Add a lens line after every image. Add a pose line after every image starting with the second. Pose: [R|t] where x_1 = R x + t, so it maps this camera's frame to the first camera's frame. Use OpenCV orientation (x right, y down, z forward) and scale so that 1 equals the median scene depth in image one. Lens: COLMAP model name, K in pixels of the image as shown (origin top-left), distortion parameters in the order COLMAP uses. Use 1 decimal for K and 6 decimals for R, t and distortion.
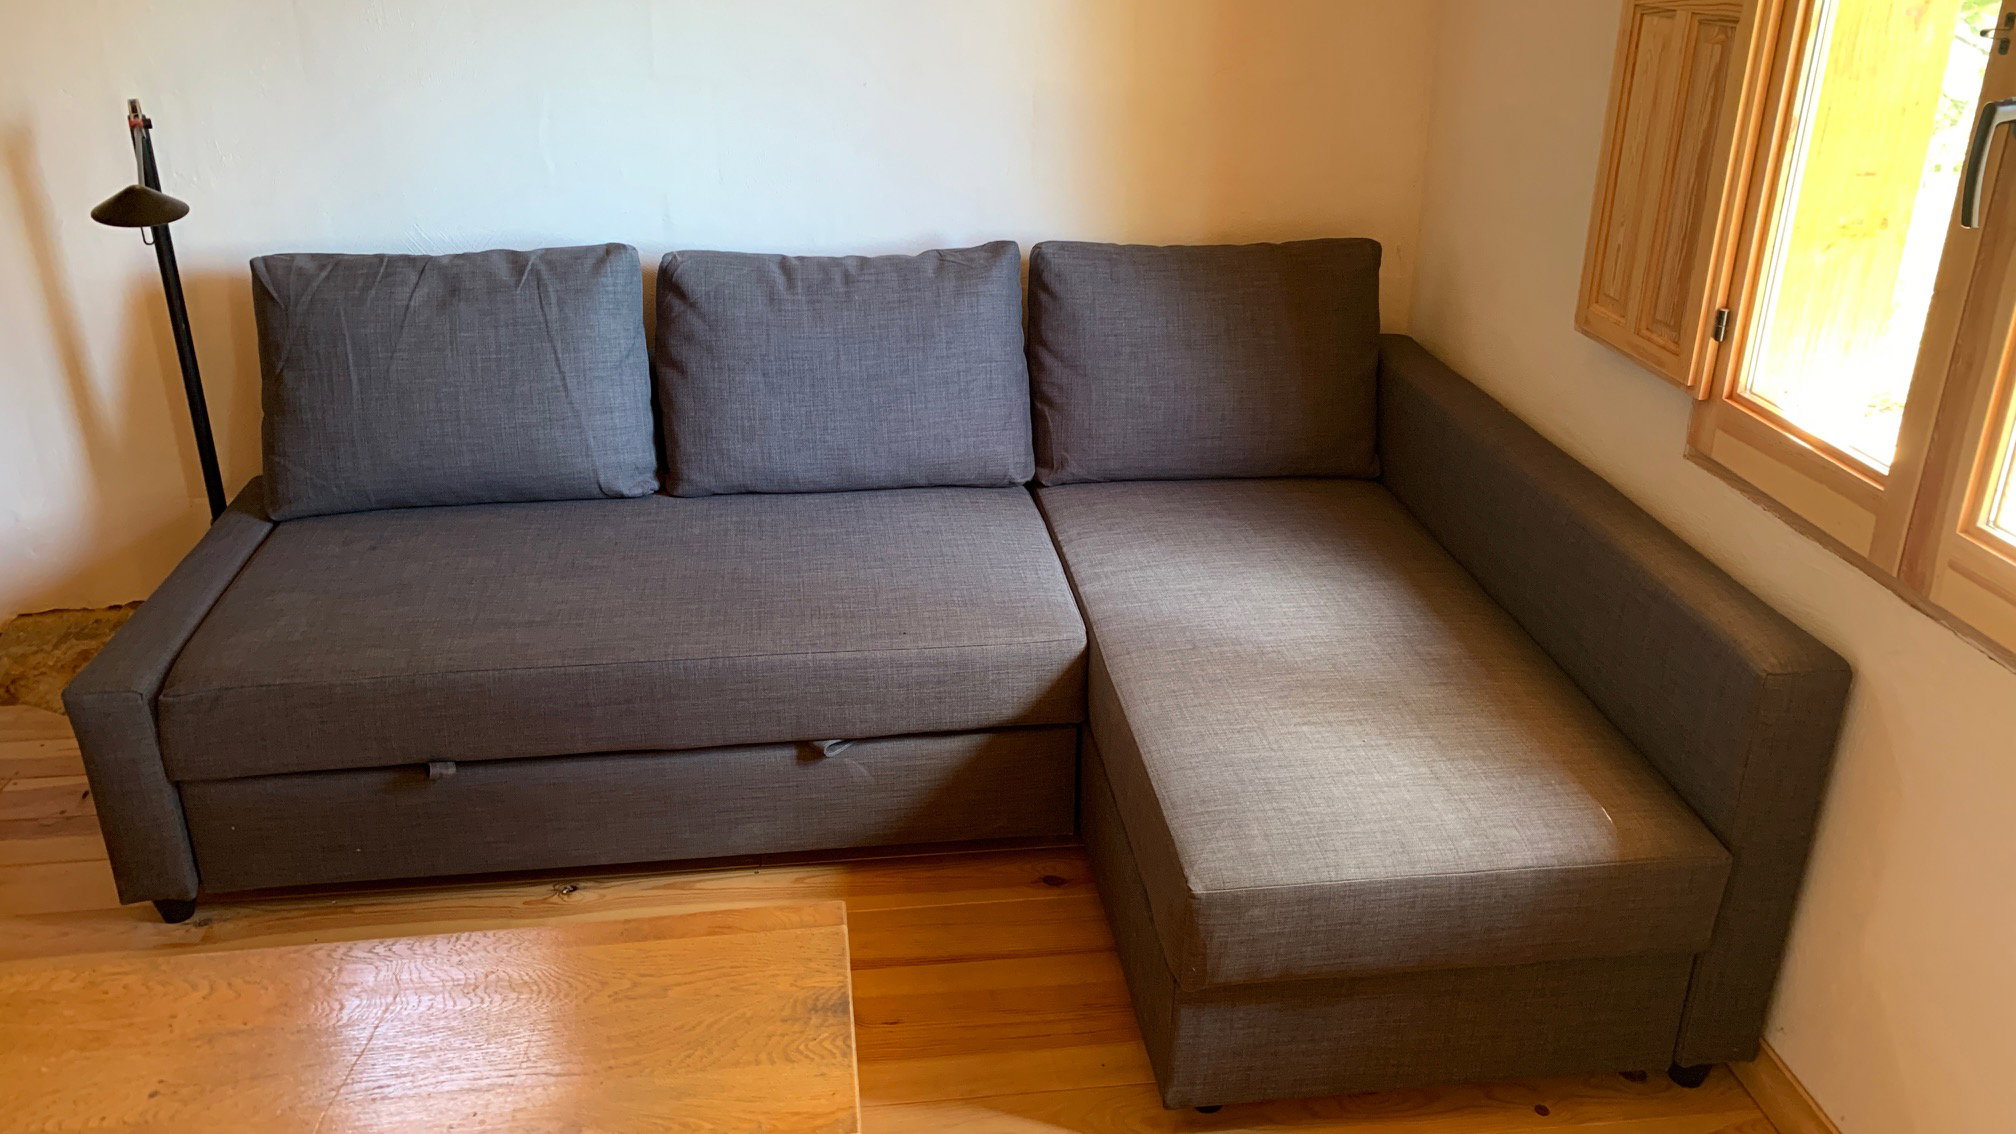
lens RADIAL K [[1554.7, 0, 1023.3], [0, 1554.7, 567.9], [0, 0, 1]] dist [0.048115, -0.085815]
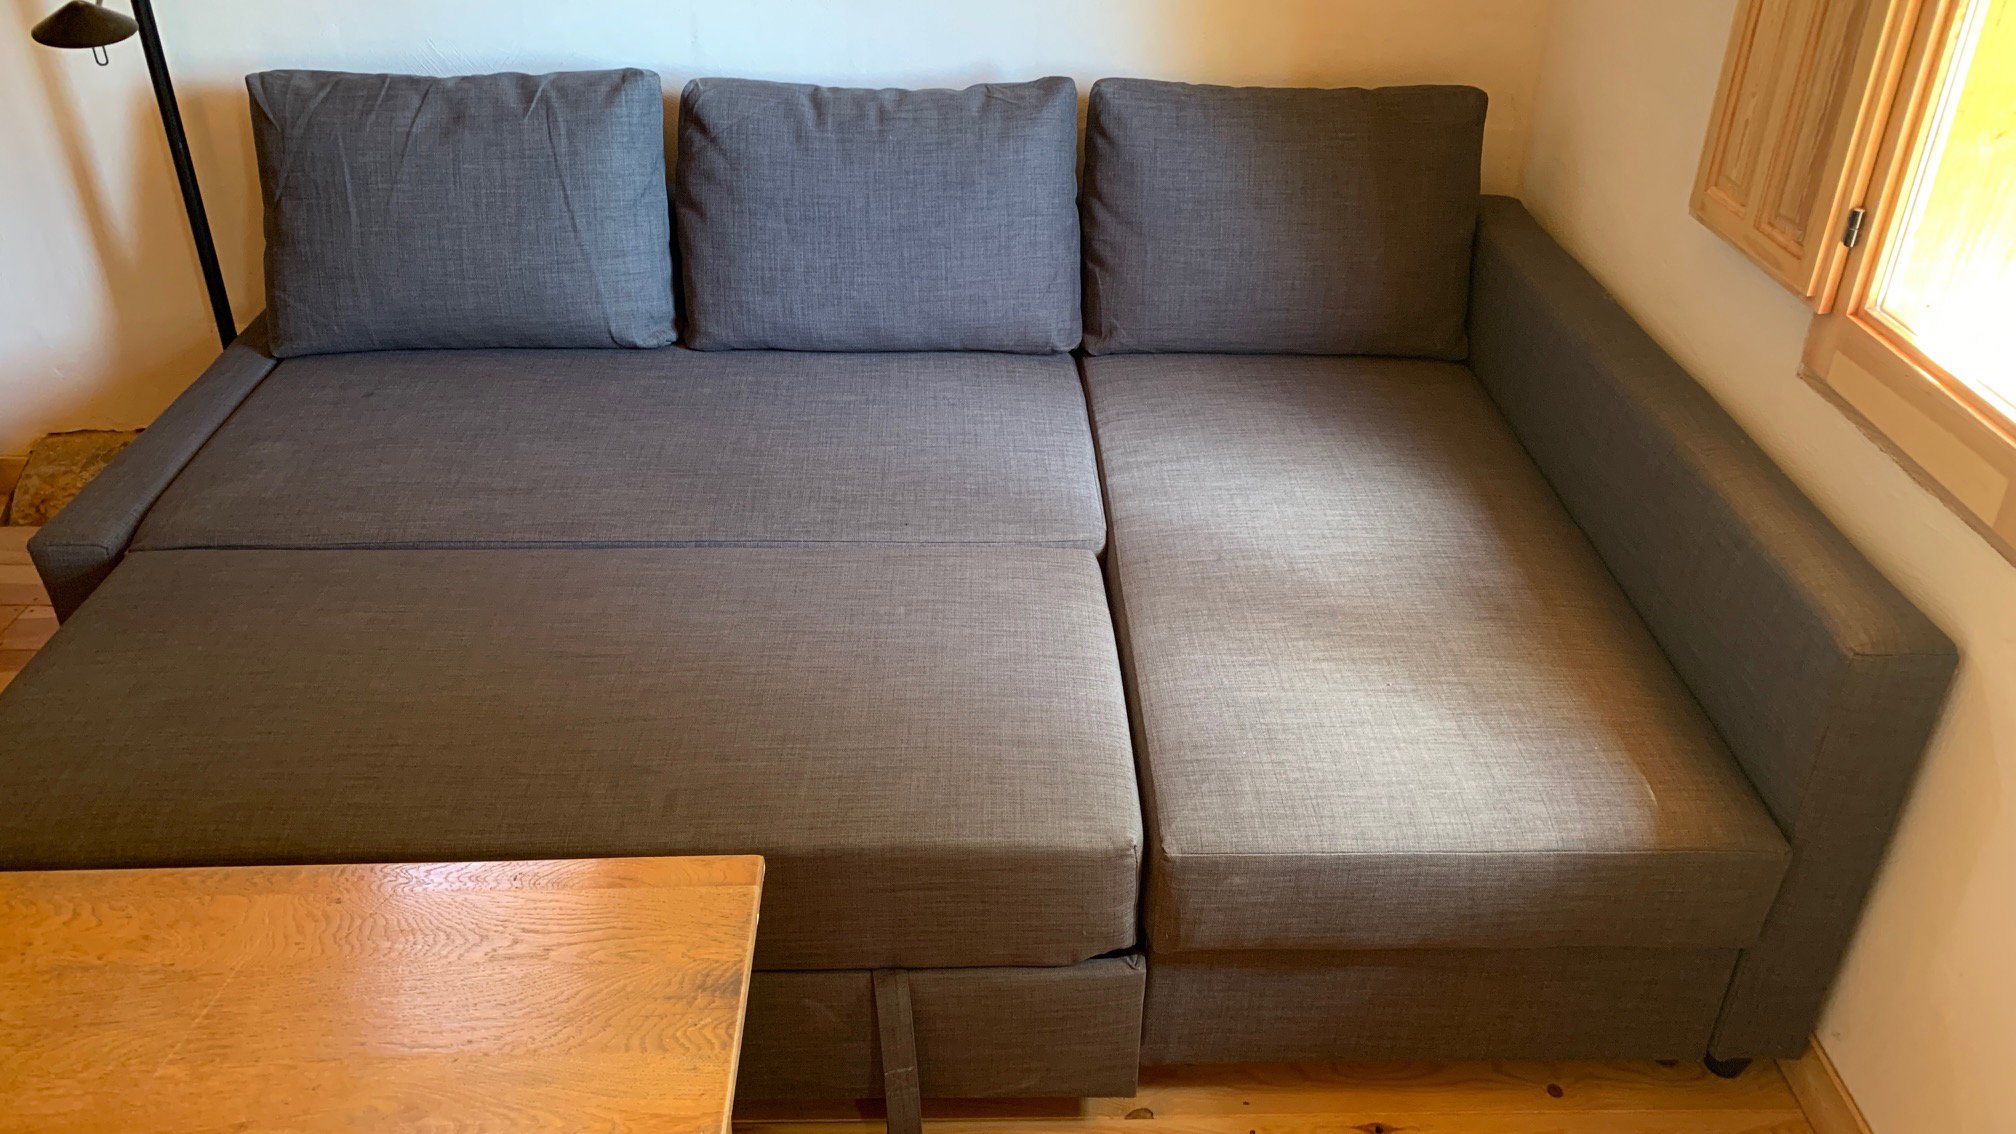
lens RADIAL K [[1554.7, 0, 1025.4], [0, 1554.7, 570.5], [0, 0, 1]] dist [0.048115, -0.085815]
pose [[0.995266, 0.057413, -0.078417, 0.067695], [-0.047390, 0.991127, 0.124180, -0.048170], [0.084851, -0.119876, 0.989156, 0.091282]]
